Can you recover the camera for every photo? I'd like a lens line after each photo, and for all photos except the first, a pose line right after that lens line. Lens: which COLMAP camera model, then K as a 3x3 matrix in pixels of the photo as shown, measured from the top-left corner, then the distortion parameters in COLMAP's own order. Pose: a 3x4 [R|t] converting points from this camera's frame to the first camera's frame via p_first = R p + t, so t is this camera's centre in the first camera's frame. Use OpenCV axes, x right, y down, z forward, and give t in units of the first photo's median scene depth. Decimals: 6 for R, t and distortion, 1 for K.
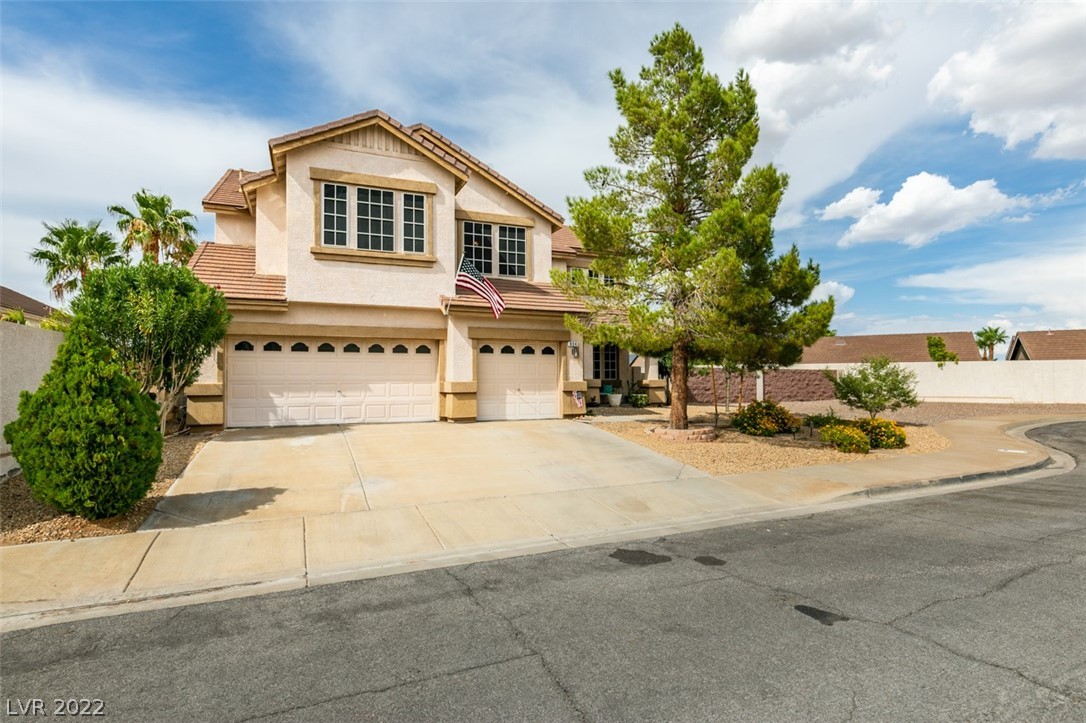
lens RADIAL K [[579.2, 0, 544.6], [0, 579.2, 378.5], [0, 0, 1]] dist [-0.003390, -0.000457]
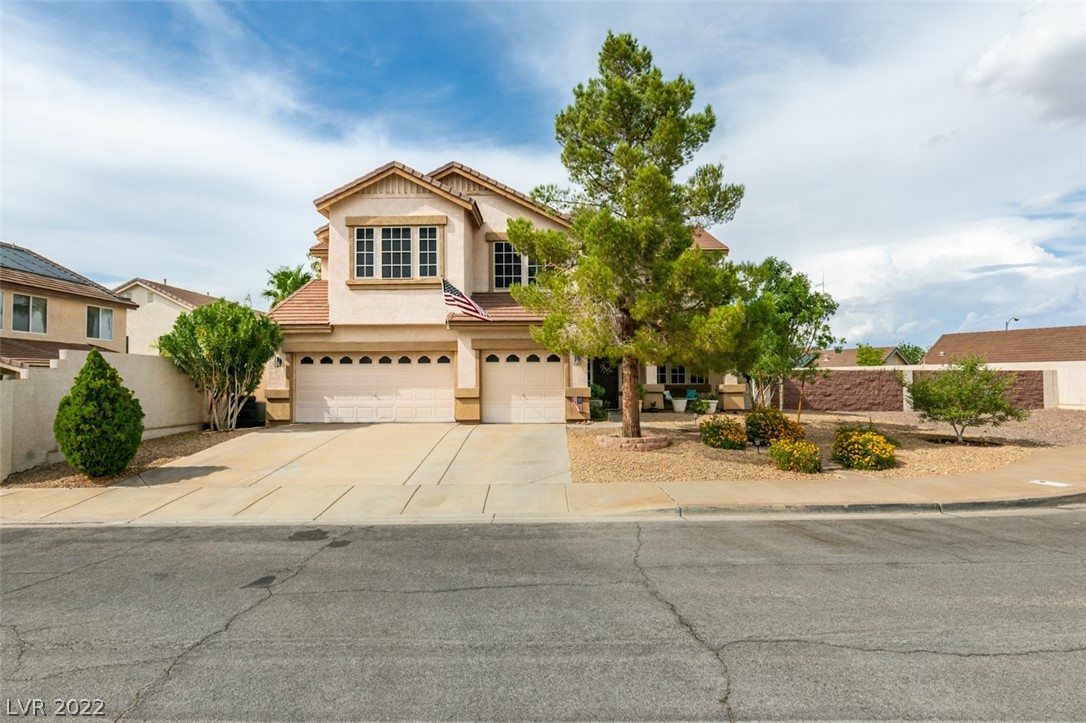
lens RADIAL K [[578.5, 0, 526.8], [0, 578.5, 379.6], [0, 0, 1]] dist [0.002746, 0.000125]
pose [[0.905433, -0.003428, -0.424475, 0.453250], [0.003566, 0.999994, -0.000471, -0.009882], [0.424474, -0.001087, 0.905440, 0.028993]]
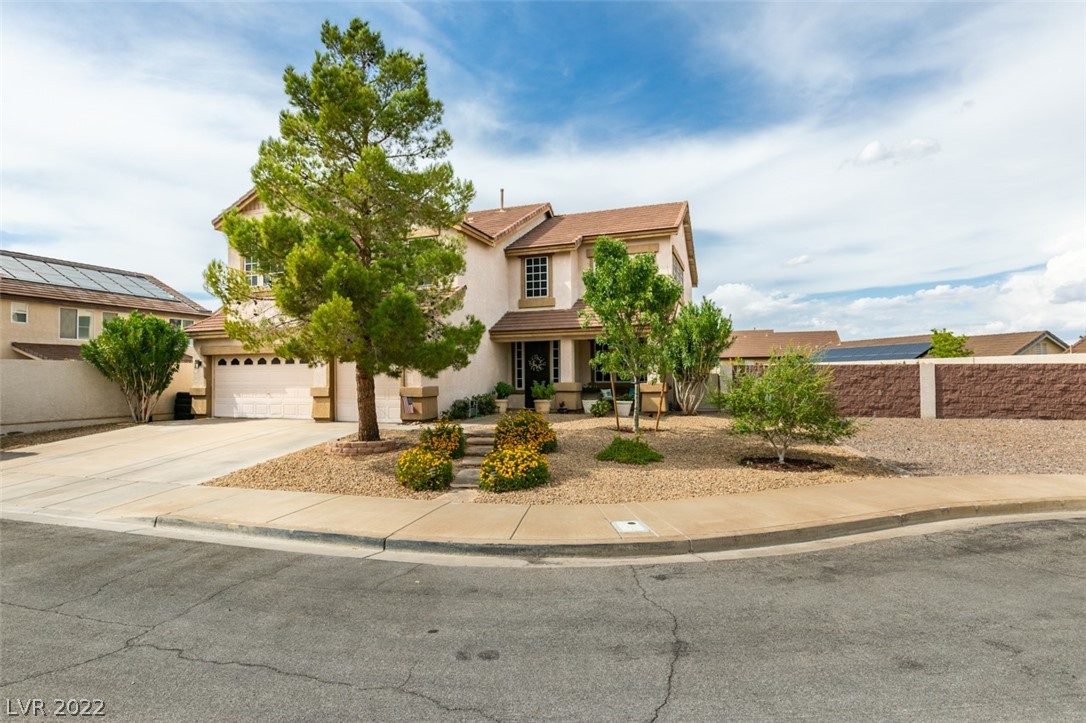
lens RADIAL K [[567.8, 0, 525.2], [0, 567.8, 372.3], [0, 0, 1]] dist [0.011125, 0.000409]
pose [[0.710206, -0.009160, -0.703935, 0.988408], [0.007194, 0.999958, -0.005754, -0.015249], [0.703957, -0.000978, 0.710241, 0.483476]]
